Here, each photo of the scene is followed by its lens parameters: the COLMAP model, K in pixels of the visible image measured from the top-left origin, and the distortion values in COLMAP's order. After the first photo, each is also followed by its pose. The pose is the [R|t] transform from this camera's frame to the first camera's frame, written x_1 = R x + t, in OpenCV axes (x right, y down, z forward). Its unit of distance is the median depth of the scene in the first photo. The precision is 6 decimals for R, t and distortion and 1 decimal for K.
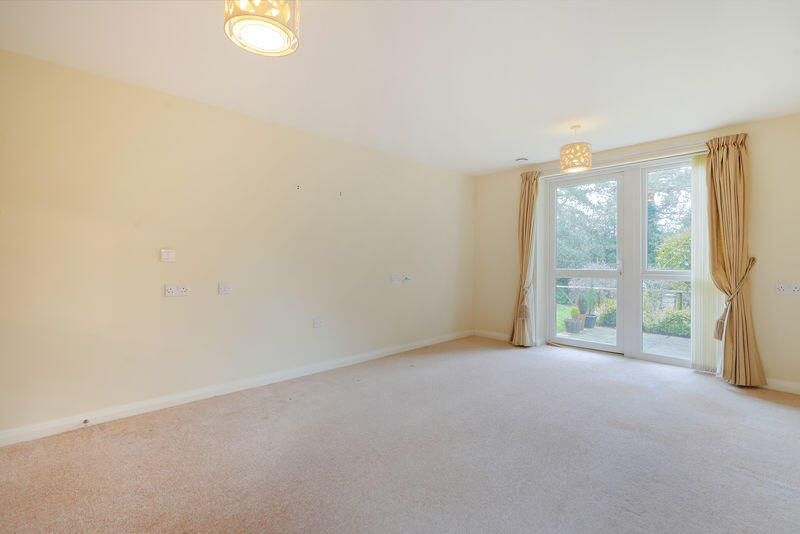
lens RADIAL K [[379.4, 0, 404.0], [0, 379.4, 263.9], [0, 0, 1]] dist [-0.000761, 0.000117]
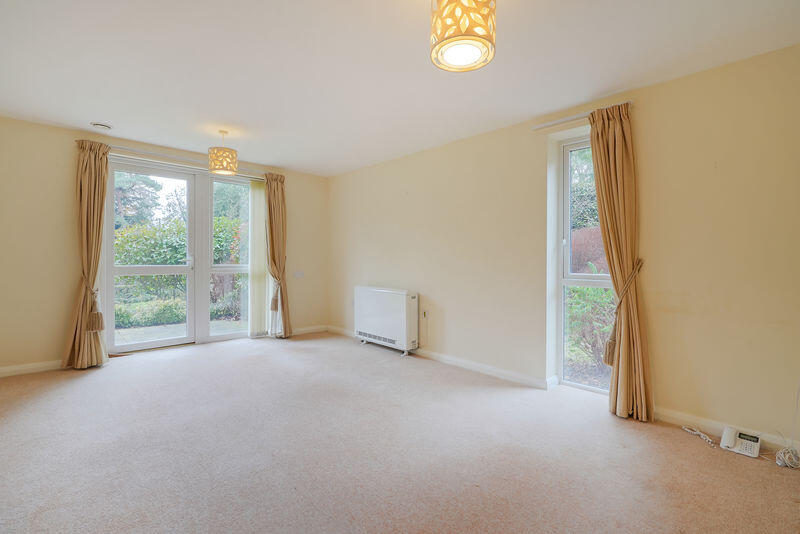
lens RADIAL K [[379.4, 0, 404.0], [0, 379.4, 263.9], [0, 0, 1]] dist [-0.000761, 0.000117]
pose [[-0.018821, -0.012897, 0.999740, -0.539711], [-0.006239, 0.999899, 0.012781, -0.006566], [-0.999803, -0.005996, -0.018900, 0.439983]]
